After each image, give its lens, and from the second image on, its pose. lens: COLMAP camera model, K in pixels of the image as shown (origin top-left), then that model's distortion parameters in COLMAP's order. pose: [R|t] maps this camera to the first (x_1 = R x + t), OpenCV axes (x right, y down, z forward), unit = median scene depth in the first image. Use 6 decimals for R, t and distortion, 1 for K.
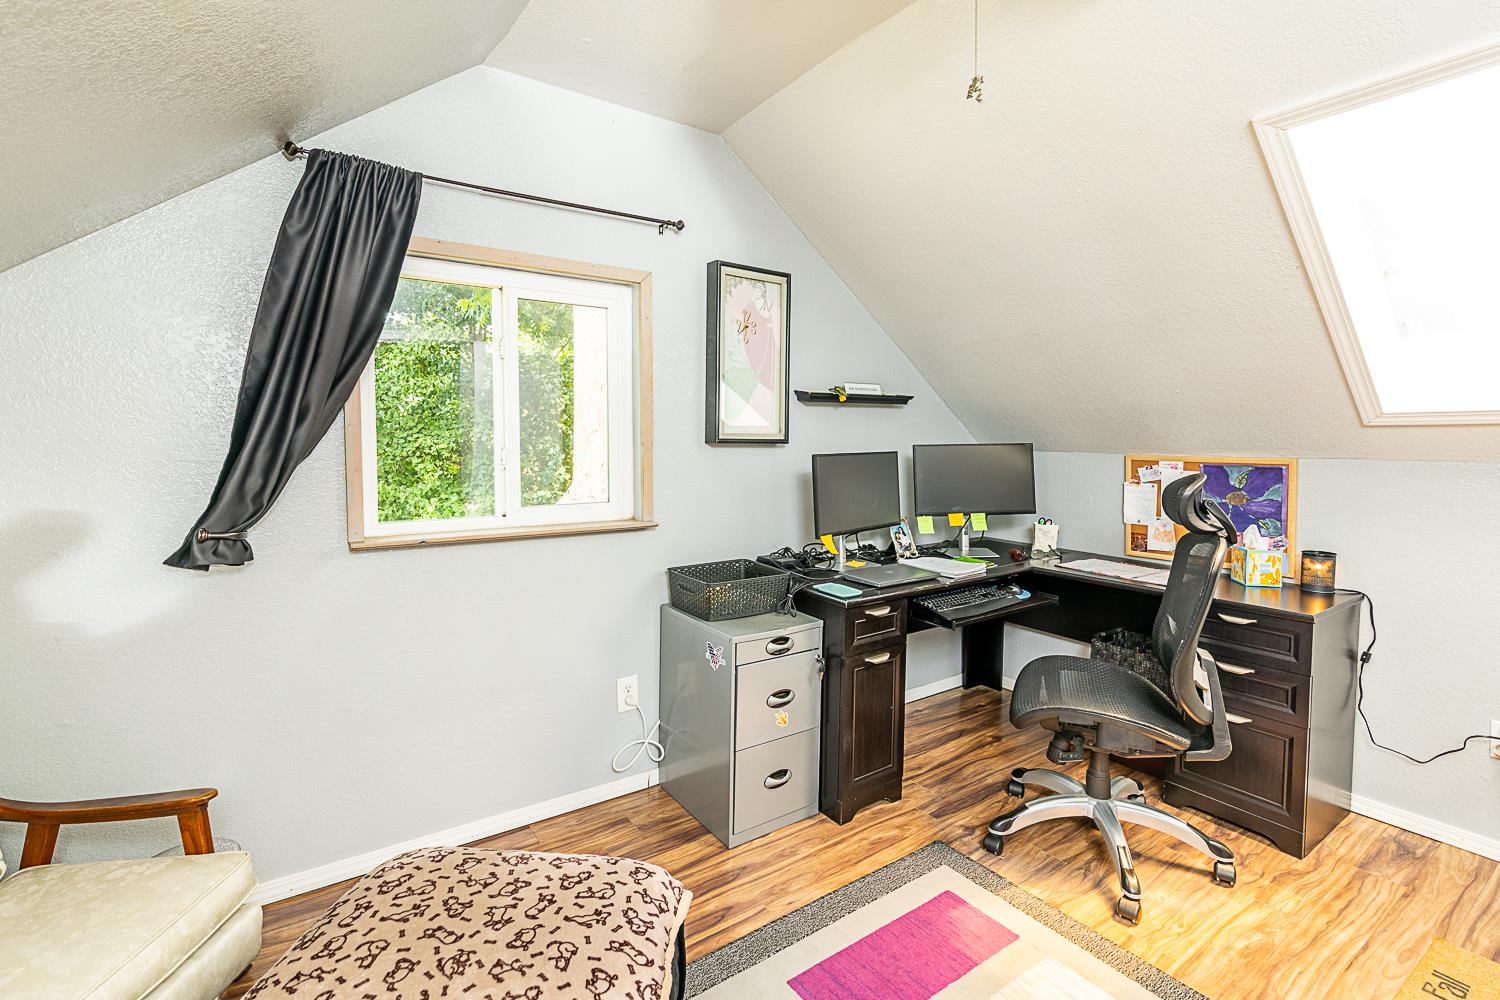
lens RADIAL K [[687.2, 0, 748.9], [0, 687.2, 493.9], [0, 0, 1]] dist [-0.001202, -0.001107]
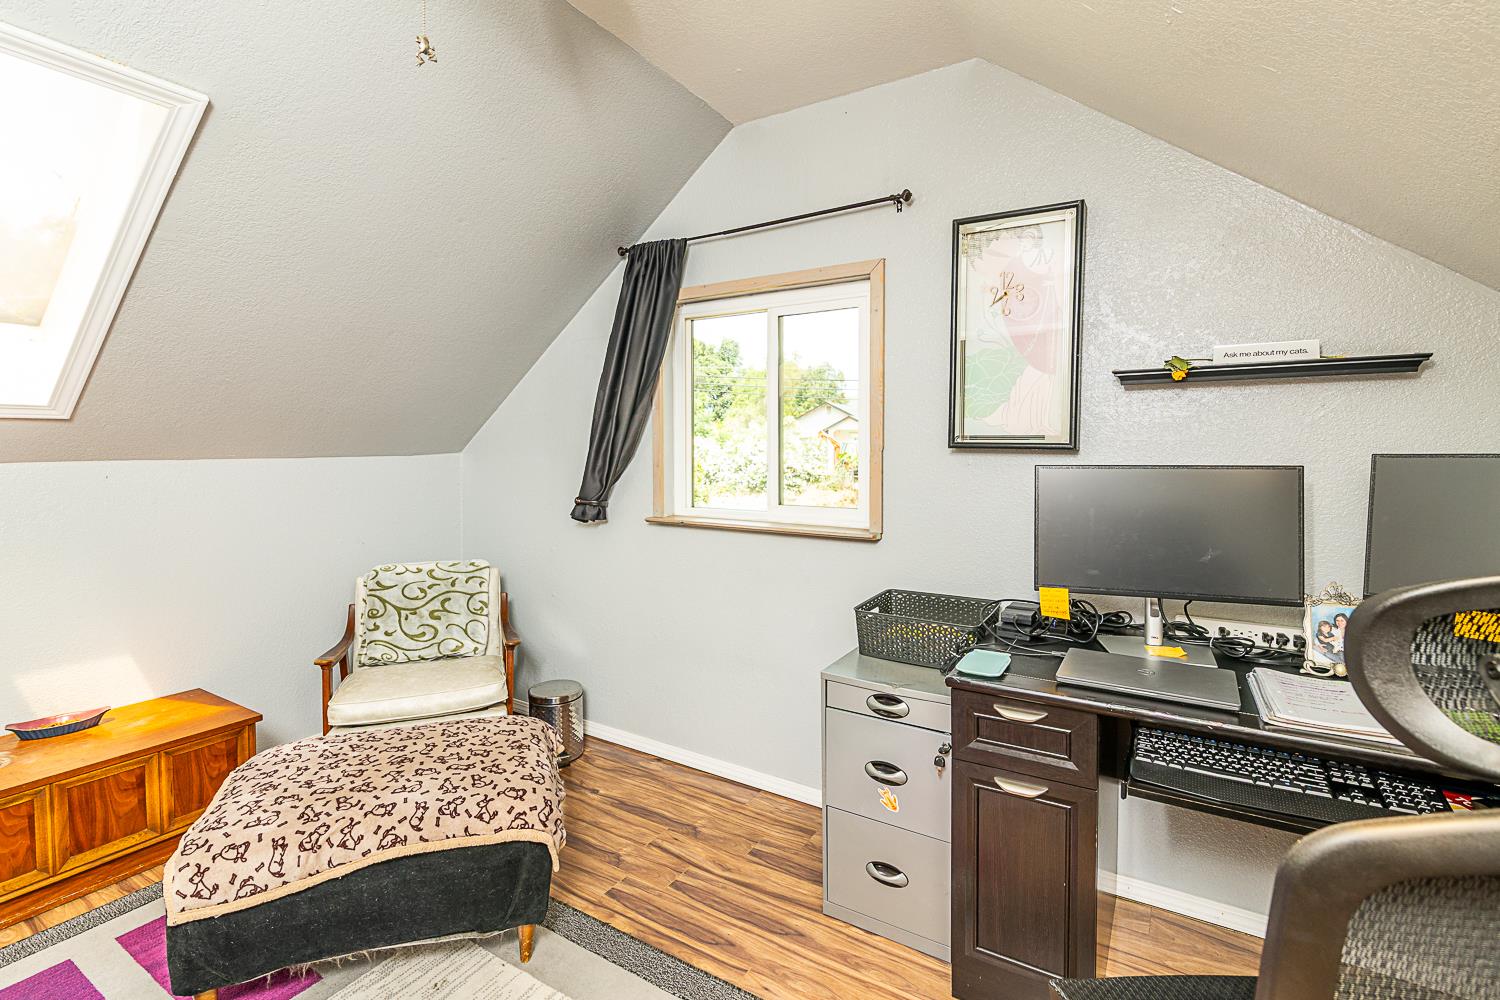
lens RADIAL K [[687.2, 0, 748.4], [0, 687.2, 492.8], [0, 0, 1]] dist [-0.001202, -0.001107]
pose [[0.402720, 0.064952, -0.913016, 0.709278], [-0.072230, 0.996624, 0.039040, -0.042423], [0.912469, 0.050225, 0.406052, 0.545329]]
